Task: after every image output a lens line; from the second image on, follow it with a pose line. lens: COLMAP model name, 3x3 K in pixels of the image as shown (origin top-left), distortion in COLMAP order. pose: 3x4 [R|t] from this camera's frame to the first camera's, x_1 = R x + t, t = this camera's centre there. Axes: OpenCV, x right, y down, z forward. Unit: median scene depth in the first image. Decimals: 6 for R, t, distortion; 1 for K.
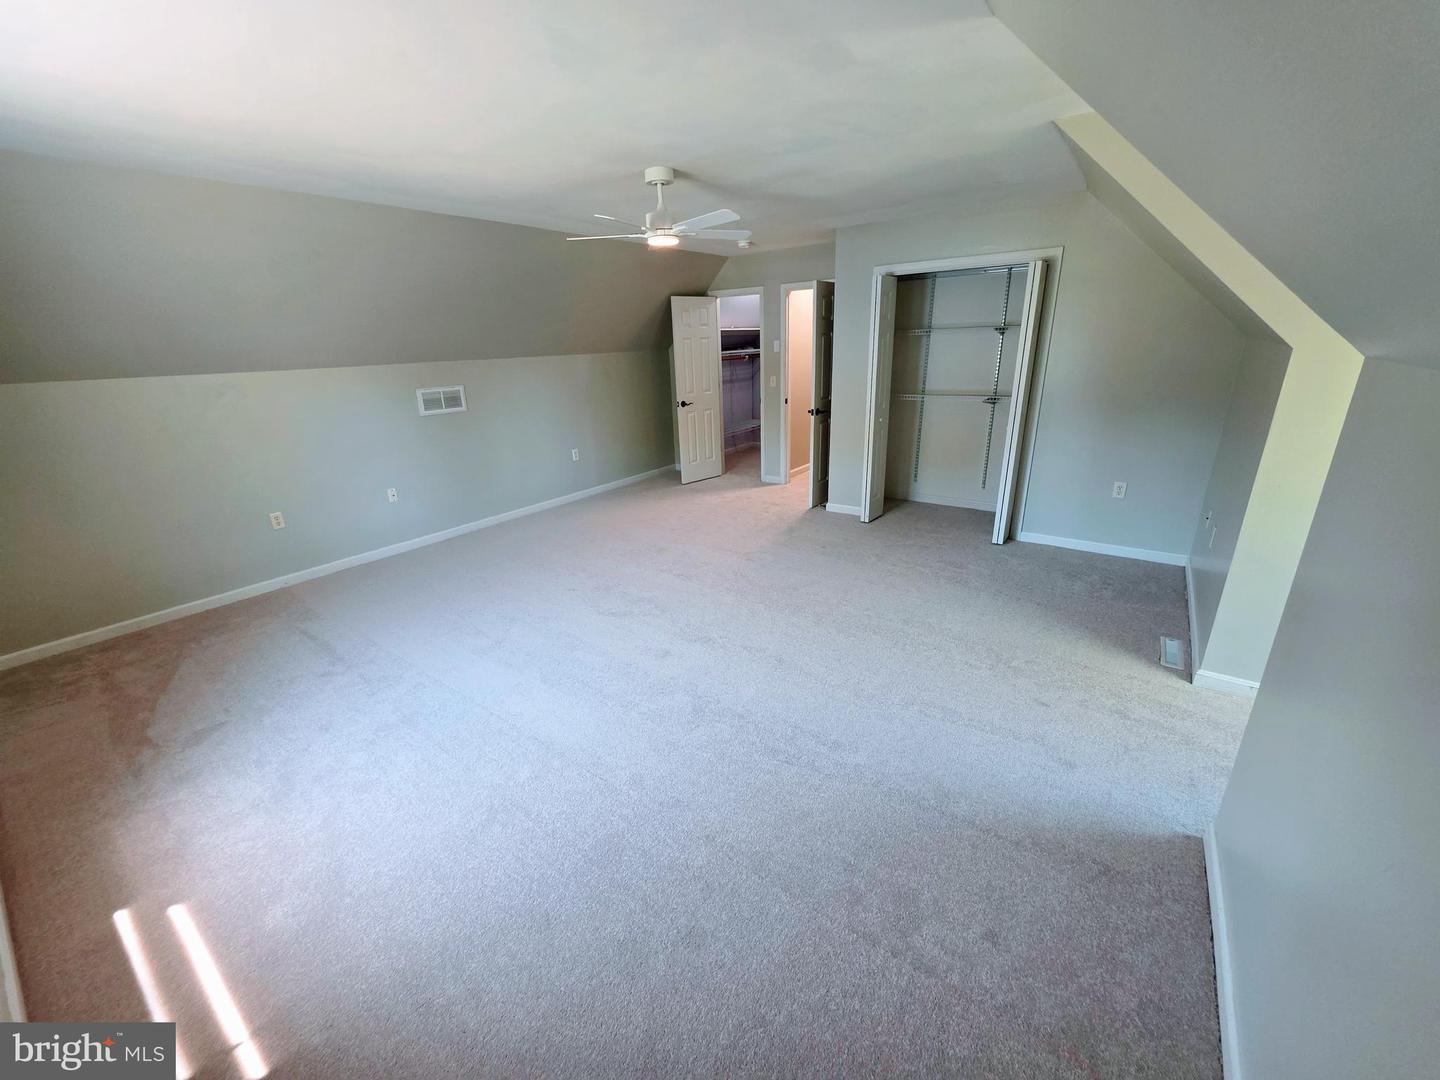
lens RADIAL K [[570.7, 0, 720.8], [0, 570.7, 541.6], [0, 0, 1]] dist [0.002462, 0.000317]
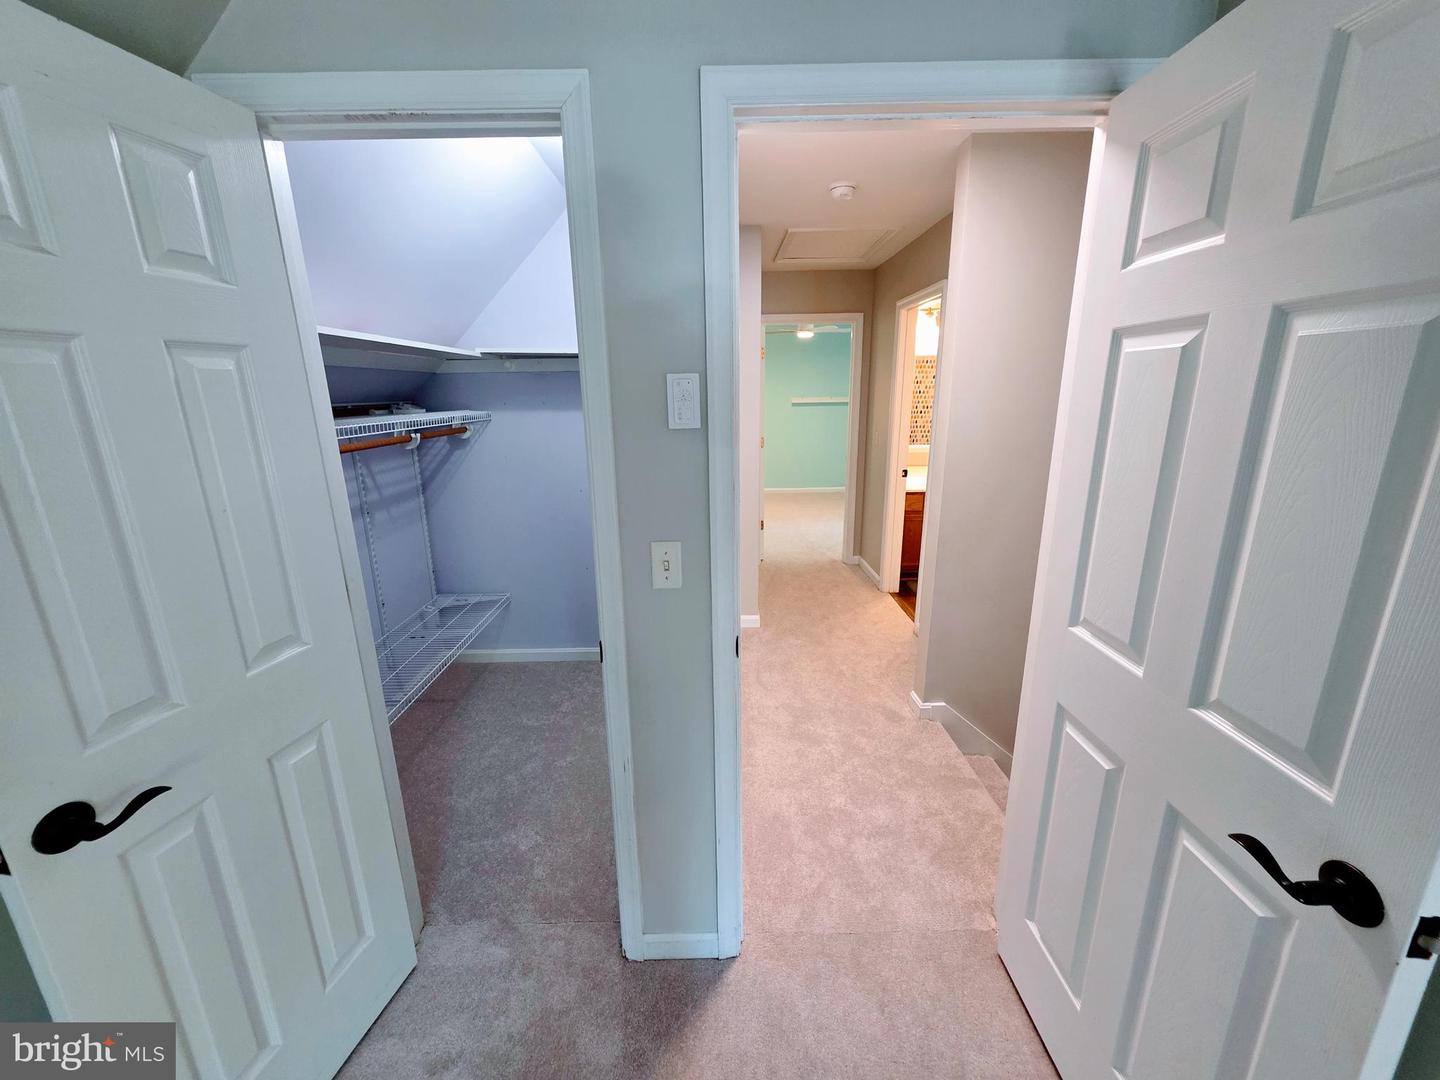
lens RADIAL K [[570.7, 0, 724.6], [0, 570.7, 538.4], [0, 0, 1]] dist [0.002462, 0.000317]
pose [[0.797652, -0.132930, 0.588286, -0.013110], [0.192928, 0.980395, -0.040058, -0.254333], [-0.571428, 0.145450, 0.807660, 0.747246]]
